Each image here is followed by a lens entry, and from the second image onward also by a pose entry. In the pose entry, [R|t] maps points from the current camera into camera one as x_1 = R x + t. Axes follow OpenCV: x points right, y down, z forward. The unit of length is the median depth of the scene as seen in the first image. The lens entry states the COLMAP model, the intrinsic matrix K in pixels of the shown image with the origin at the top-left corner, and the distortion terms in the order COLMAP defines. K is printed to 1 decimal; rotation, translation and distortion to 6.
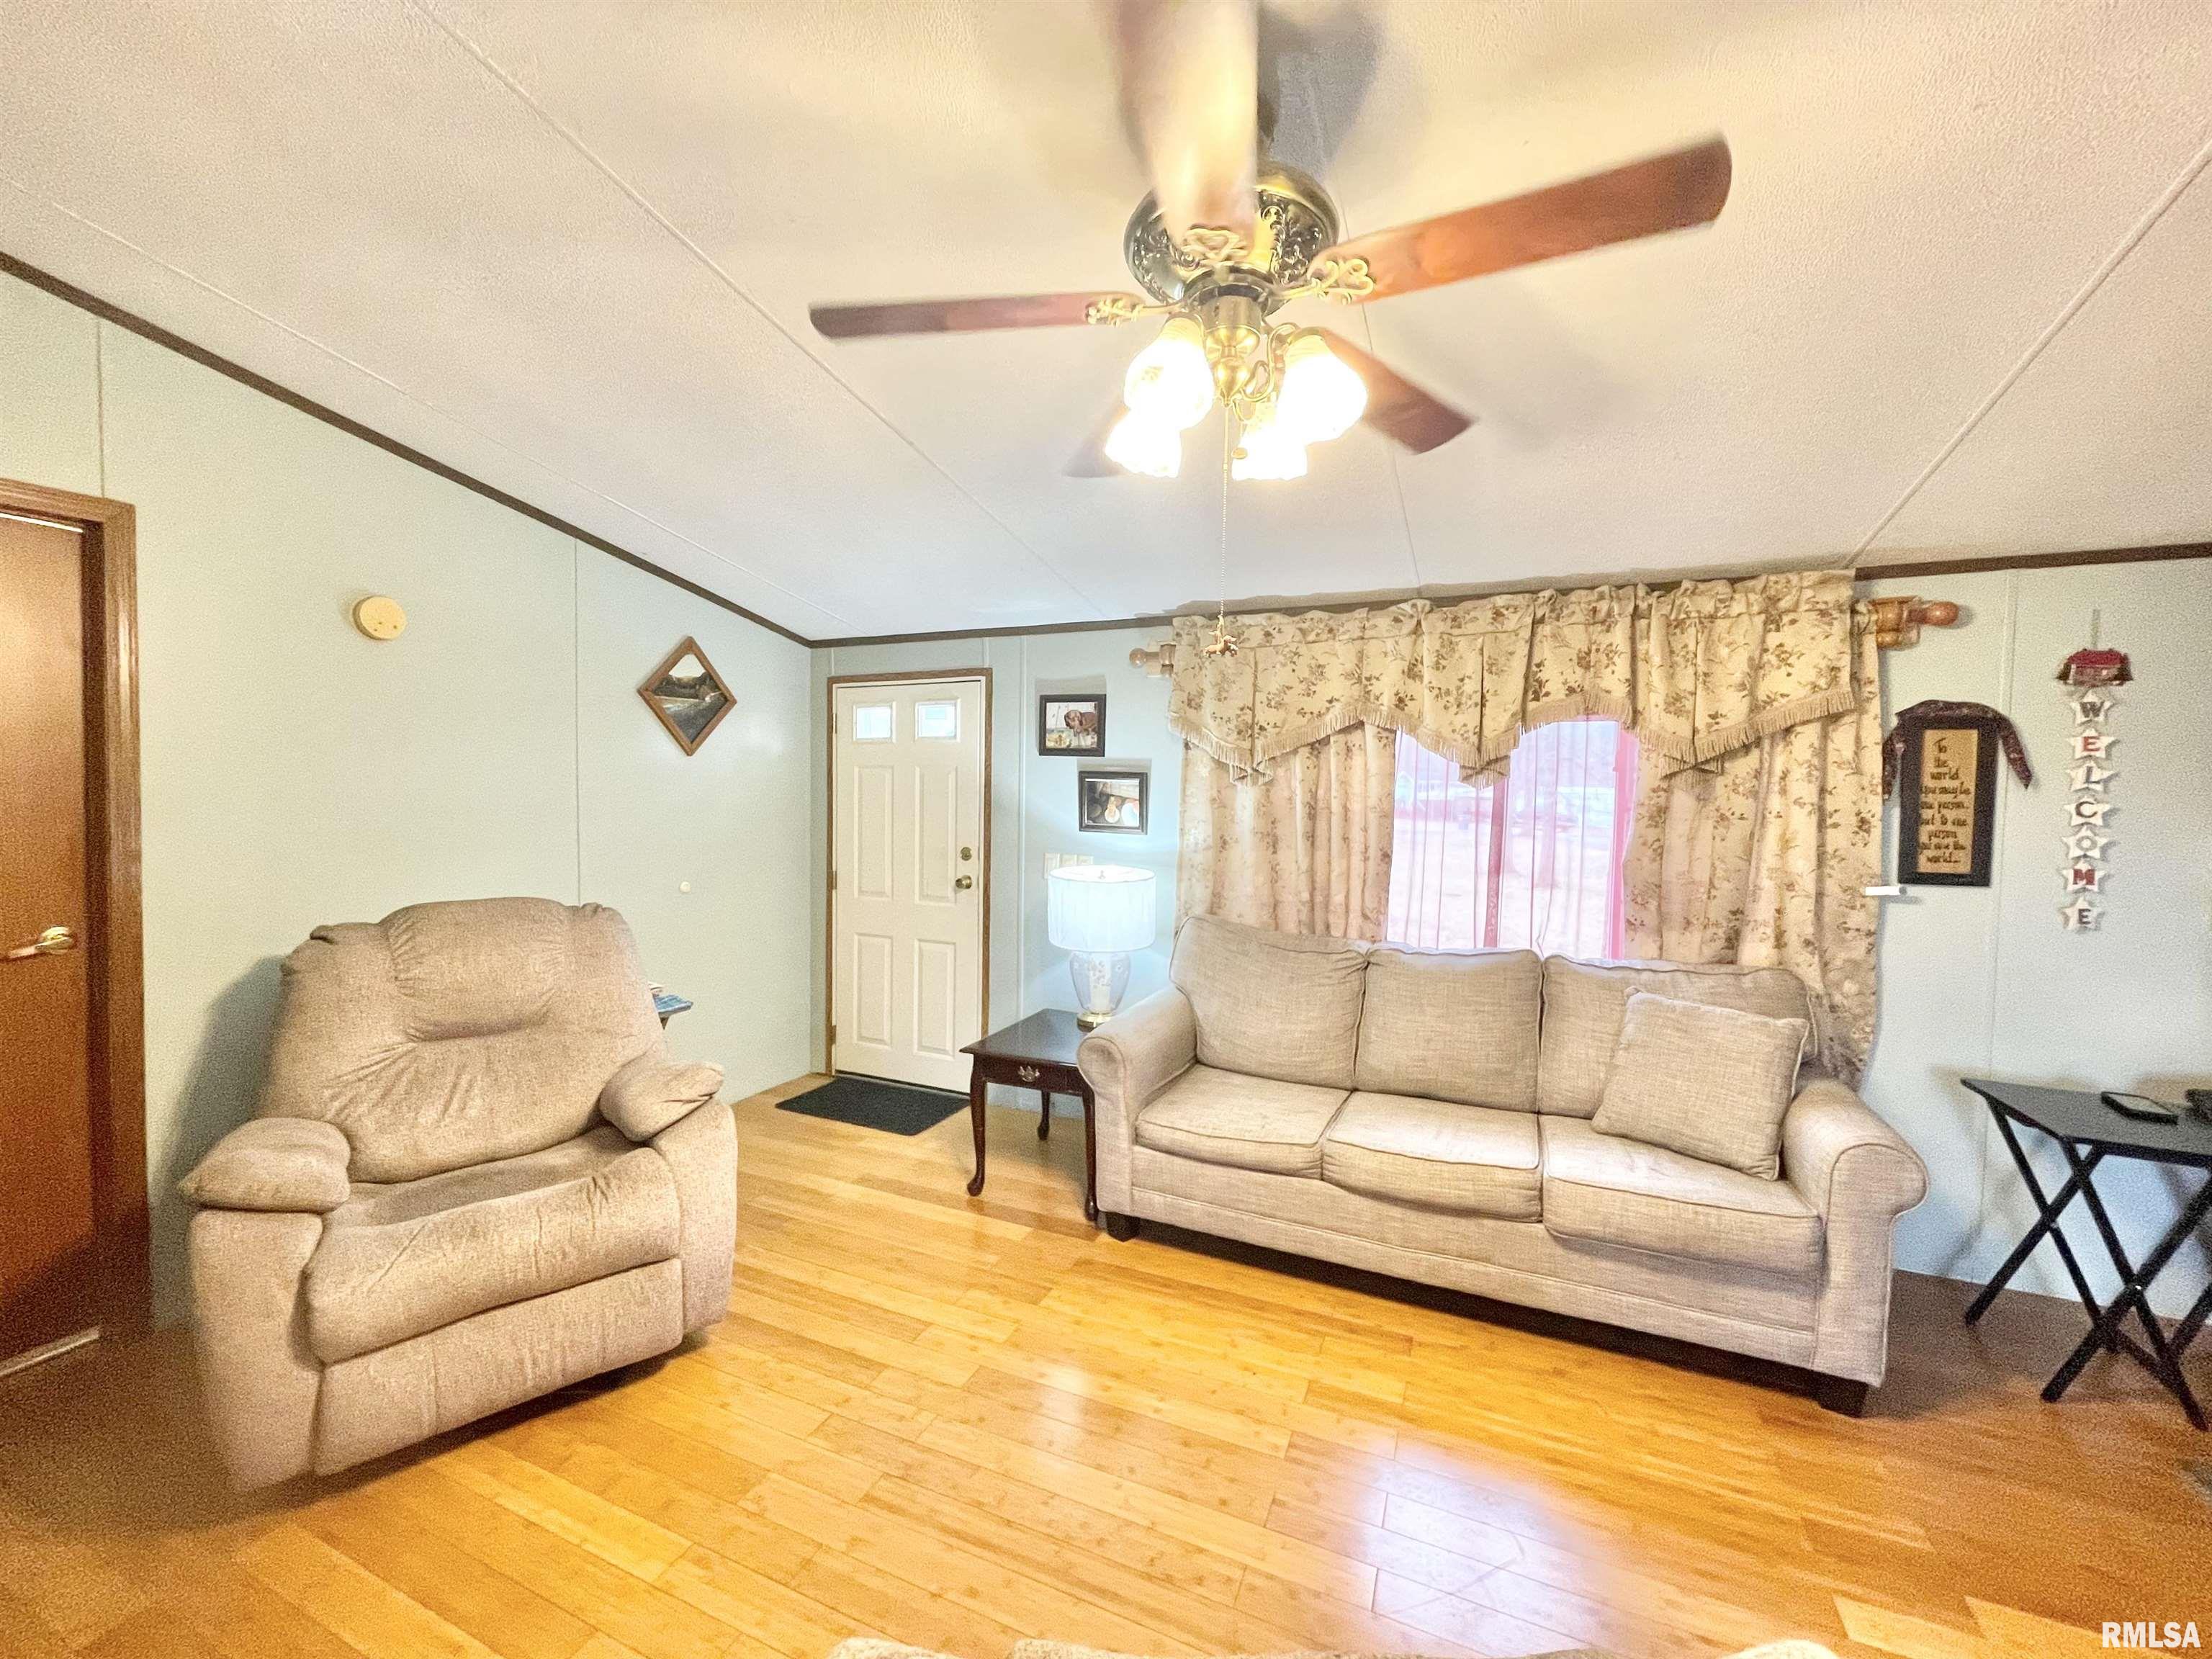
lens RADIAL K [[896.2, 0, 1101.3], [0, 896.2, 824.6], [0, 0, 1]] dist [-0.004125, 0.000944]
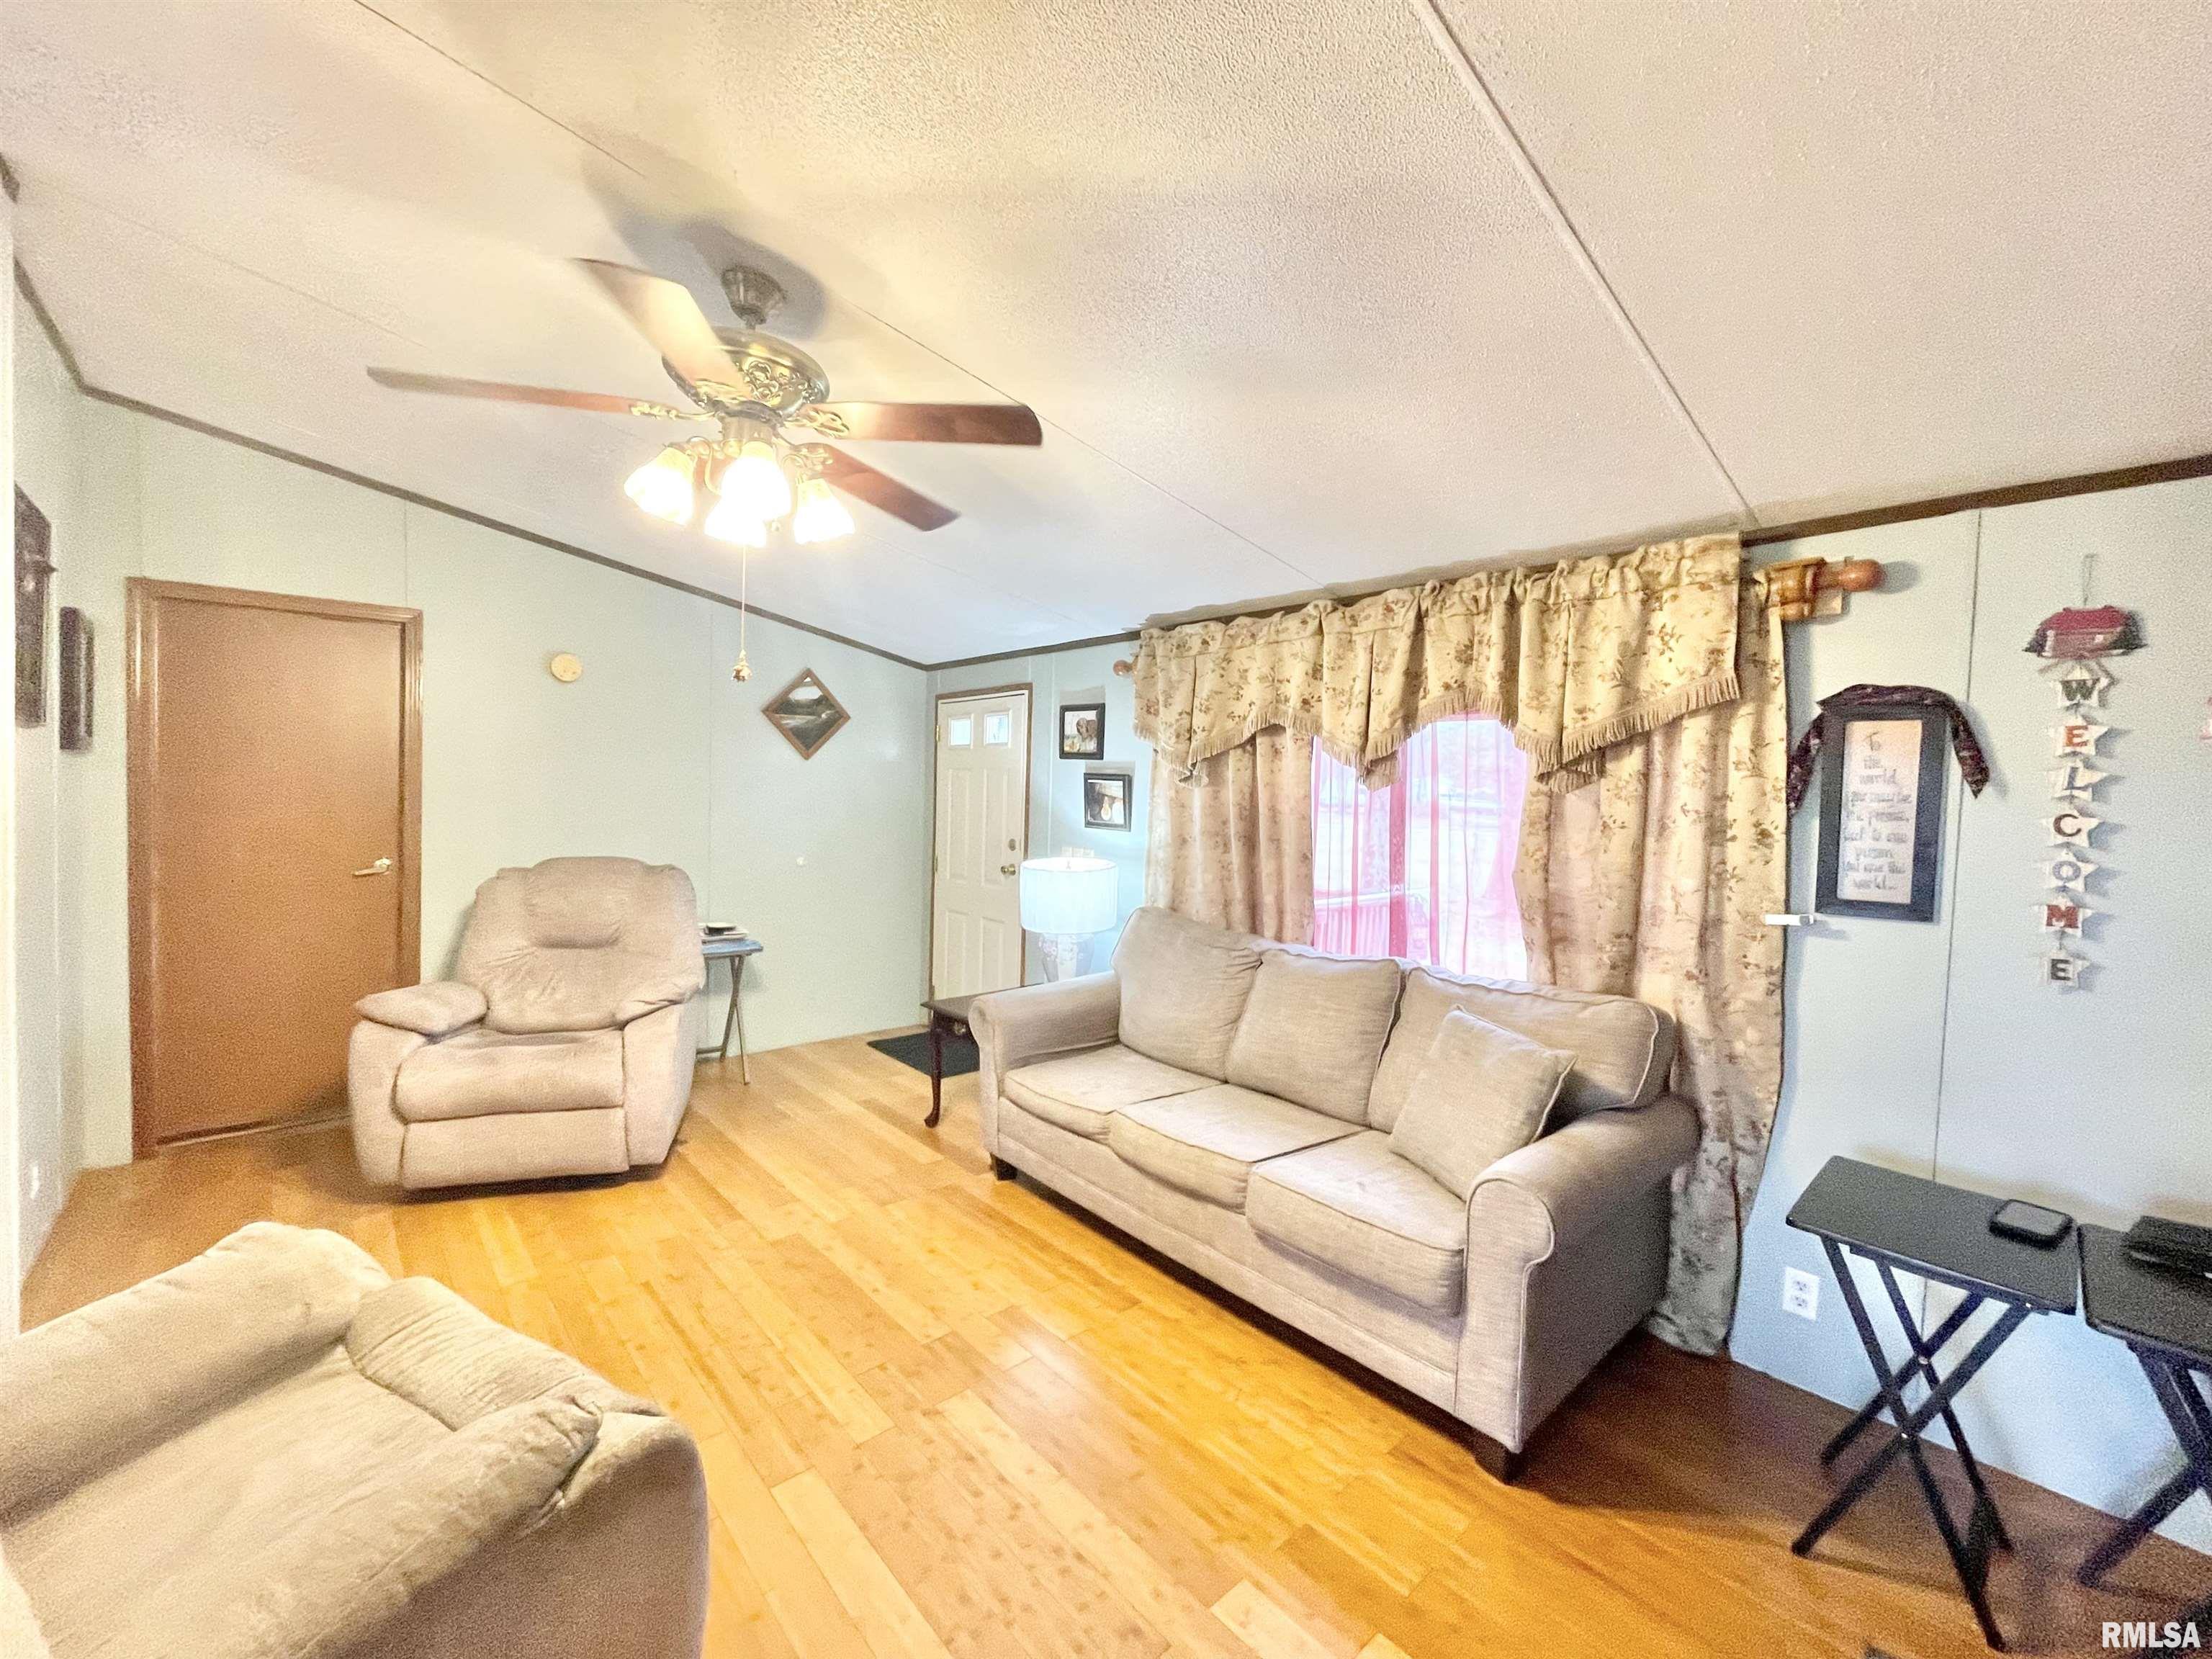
lens RADIAL K [[896.2, 0, 1097.4], [0, 896.2, 822.4], [0, 0, 1]] dist [-0.004125, 0.000944]
pose [[0.911937, 0.025575, -0.409532, 0.590930], [-0.029680, 0.999553, -0.003670, 0.006519], [0.409255, 0.015501, 0.912288, -0.003616]]
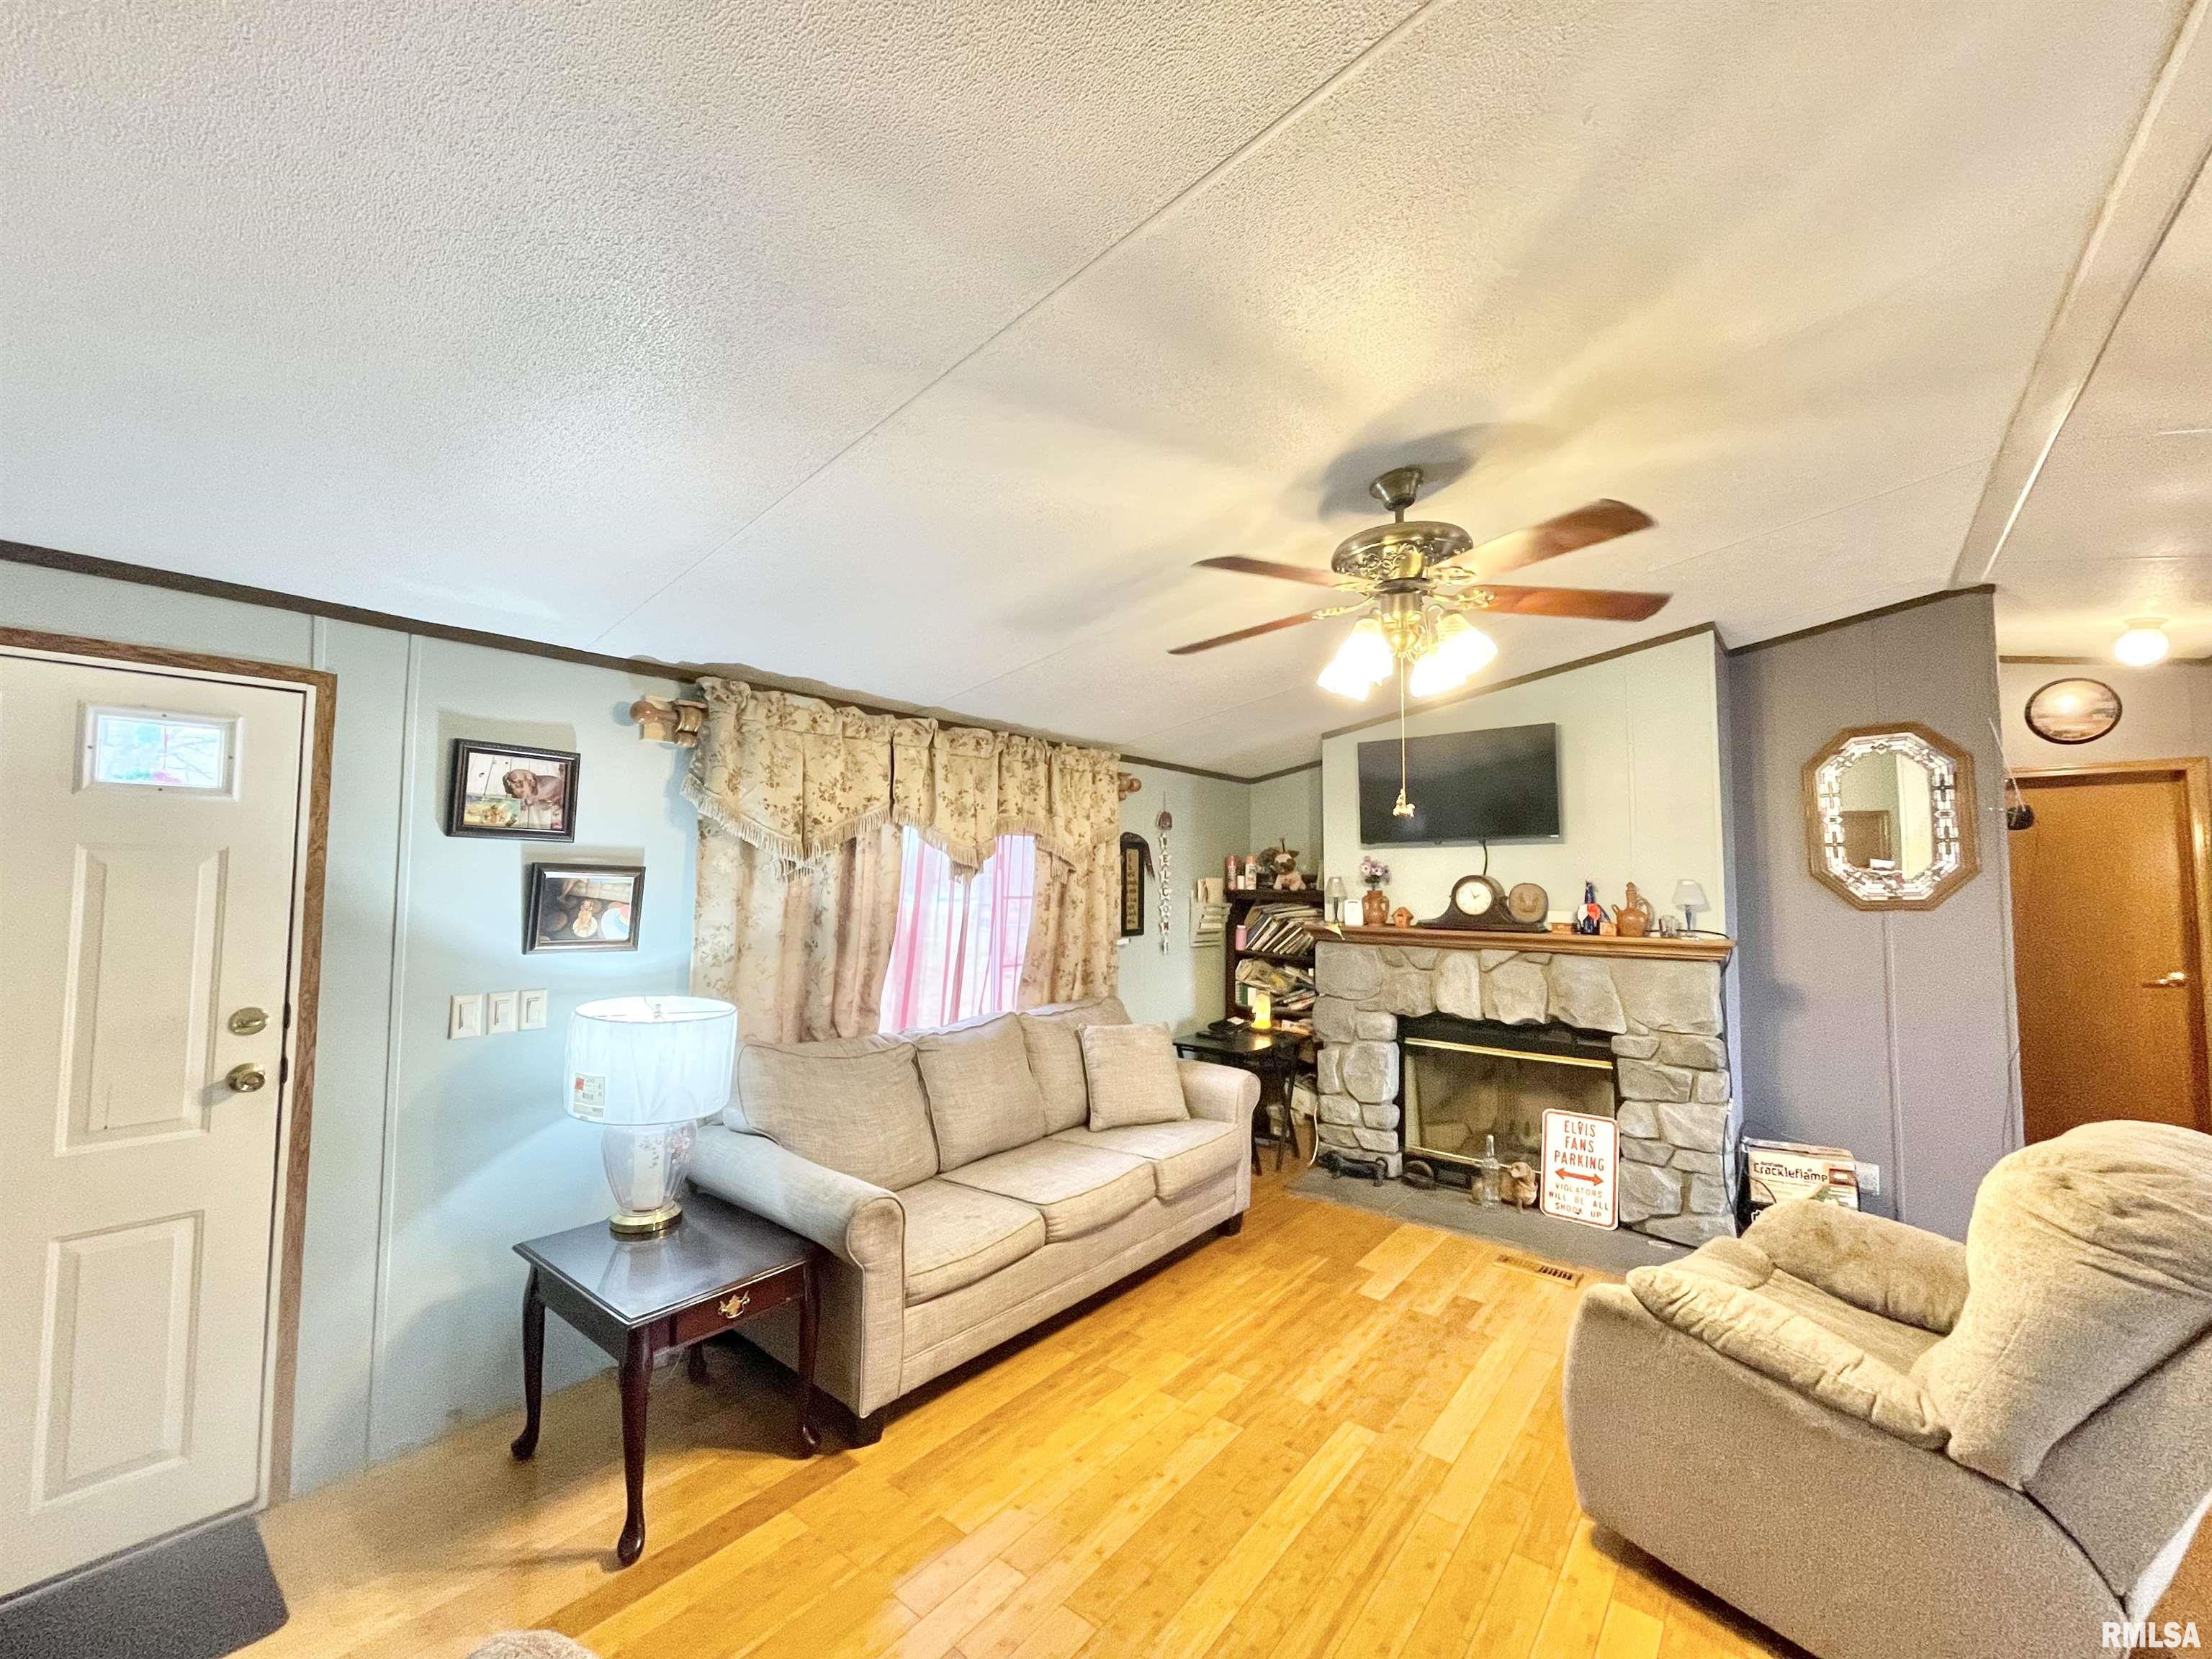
lens RADIAL K [[896.2, 0, 1097.5], [0, 896.2, 825.9], [0, 0, 1]] dist [-0.004125, 0.000944]
pose [[0.252030, 0.044253, 0.966707, -0.743151], [0.025277, 0.998312, -0.052290, -0.055396], [-0.967389, 0.037614, 0.250486, 0.568096]]
